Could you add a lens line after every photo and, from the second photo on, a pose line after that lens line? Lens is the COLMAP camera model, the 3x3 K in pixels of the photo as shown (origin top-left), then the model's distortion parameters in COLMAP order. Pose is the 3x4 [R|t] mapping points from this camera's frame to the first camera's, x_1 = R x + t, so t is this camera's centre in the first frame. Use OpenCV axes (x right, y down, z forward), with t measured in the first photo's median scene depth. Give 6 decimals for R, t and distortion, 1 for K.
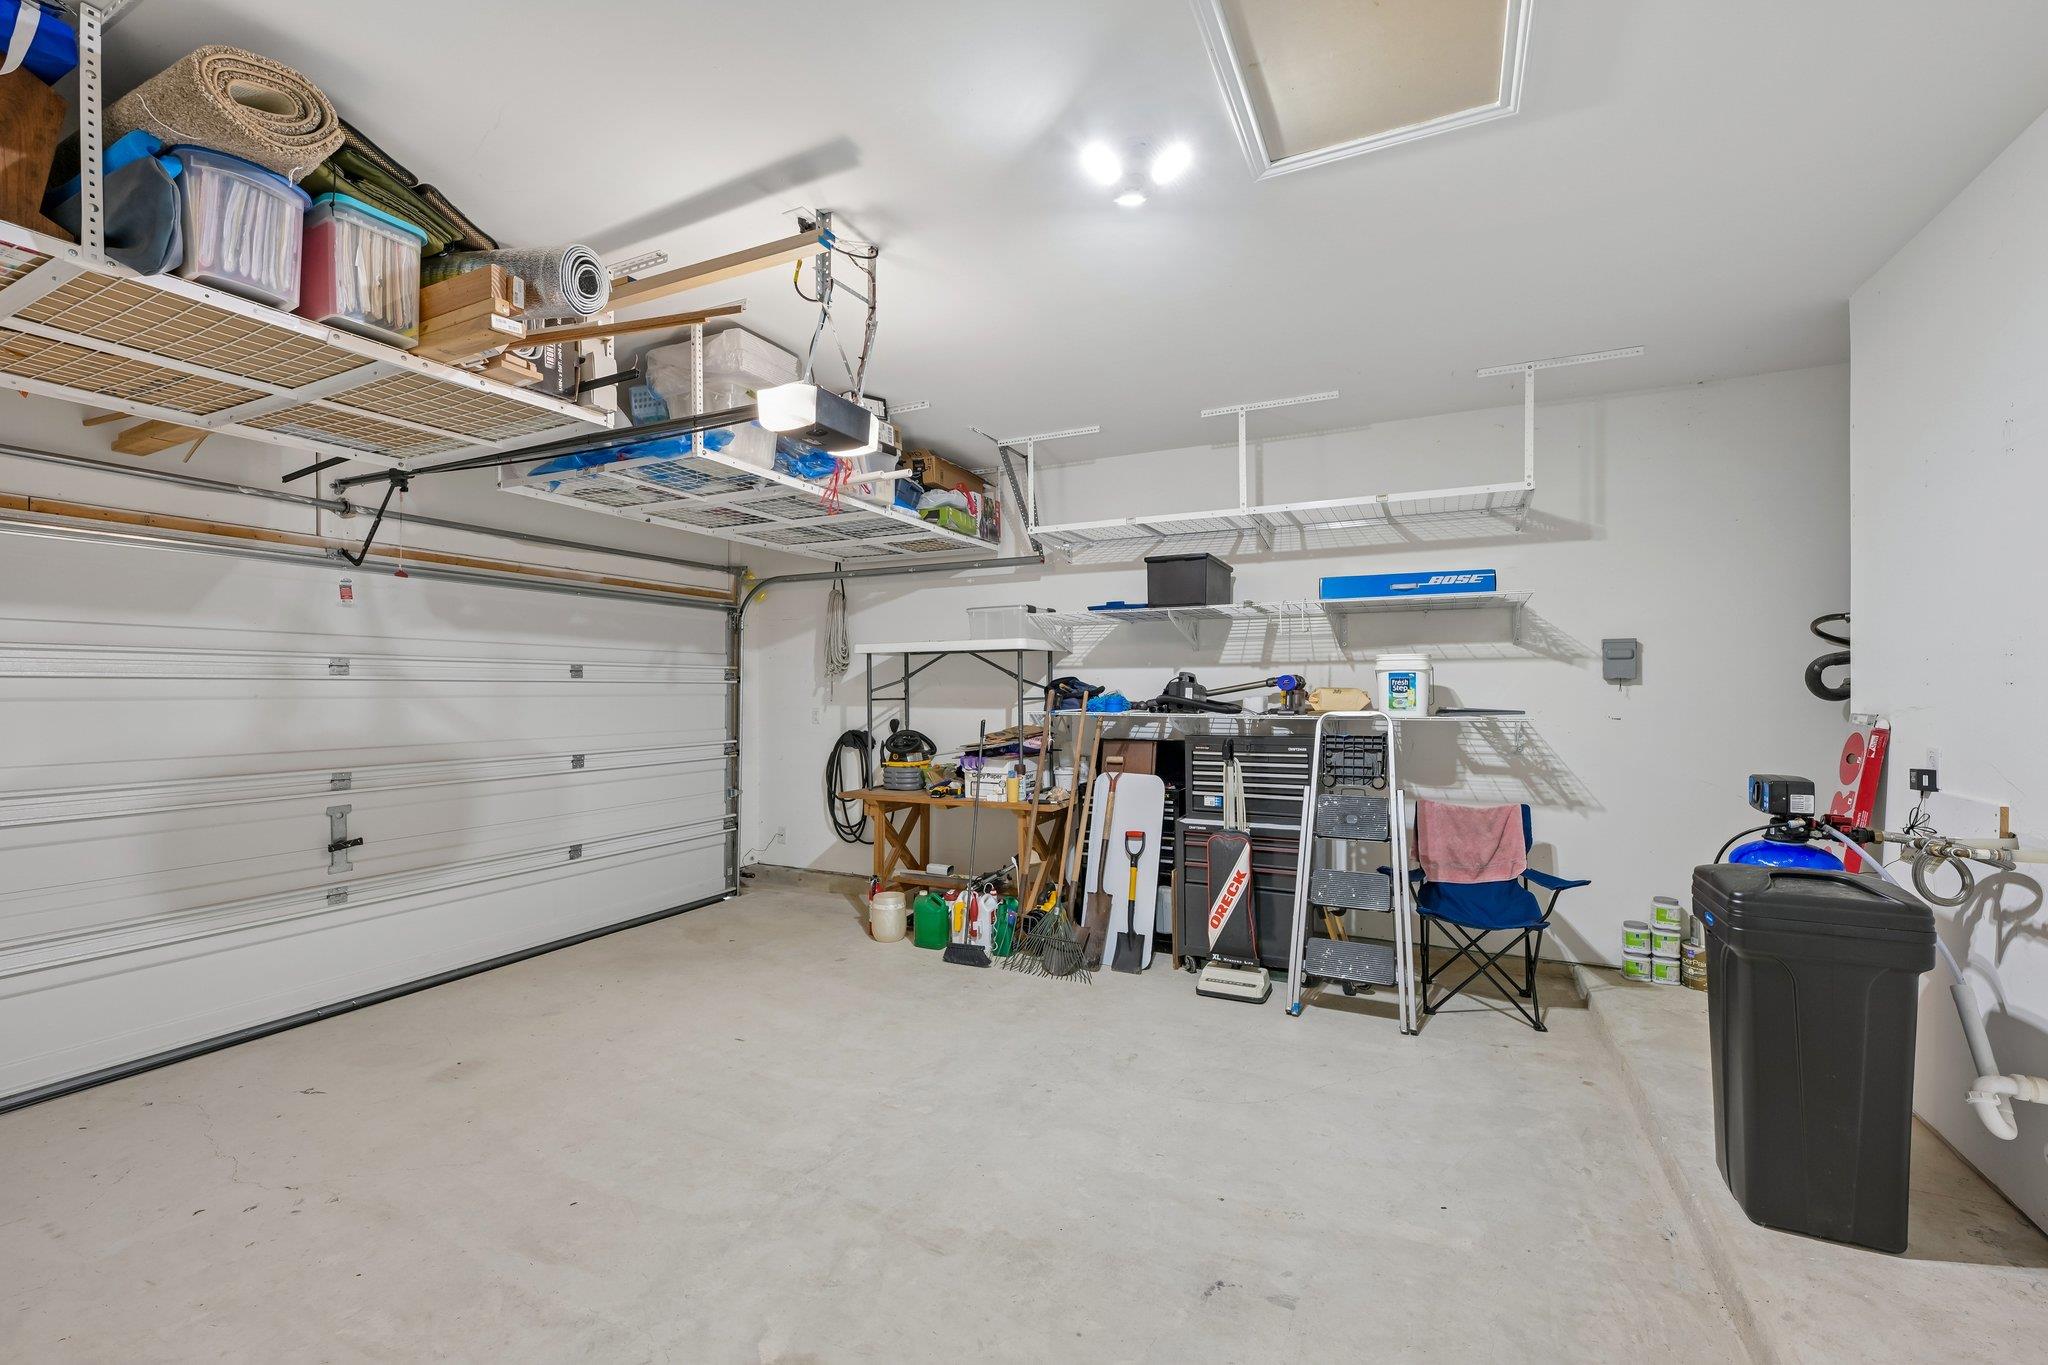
lens RADIAL K [[842.7, 0, 1018.0], [0, 842.7, 681.5], [0, 0, 1]] dist [-0.003720, -0.000166]
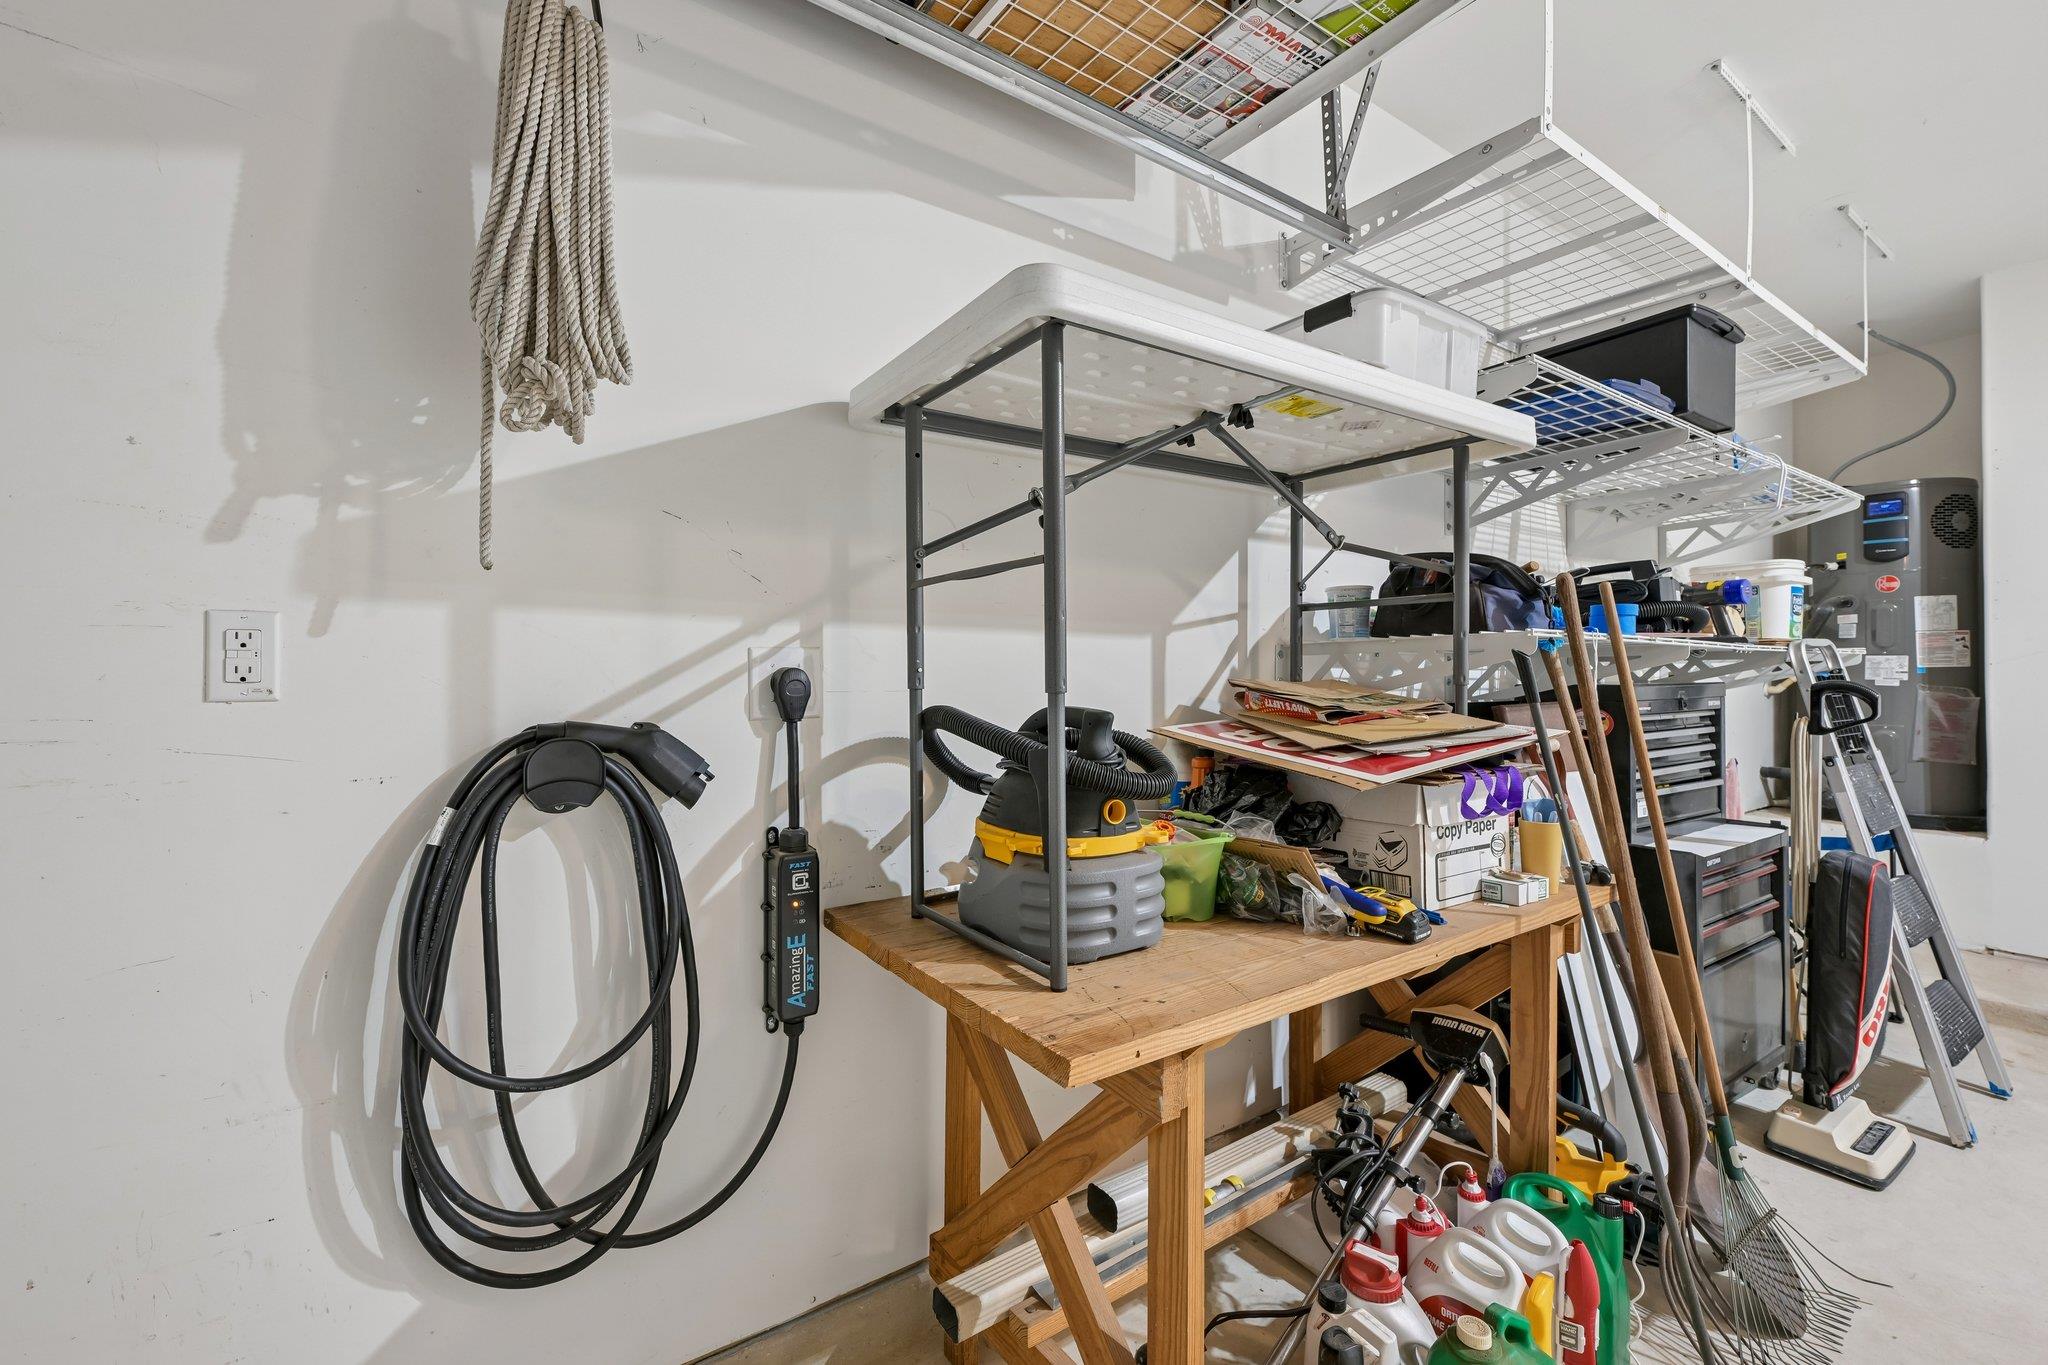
lens RADIAL K [[842.7, 0, 1018.0], [0, 842.7, 681.5], [0, 0, 1]] dist [-0.003720, -0.000166]
pose [[0.504865, 0.003740, 0.863190, -0.318062], [-0.011652, 0.999929, 0.002482, 0.045161], [-0.863120, -0.011311, 0.504873, 0.804300]]
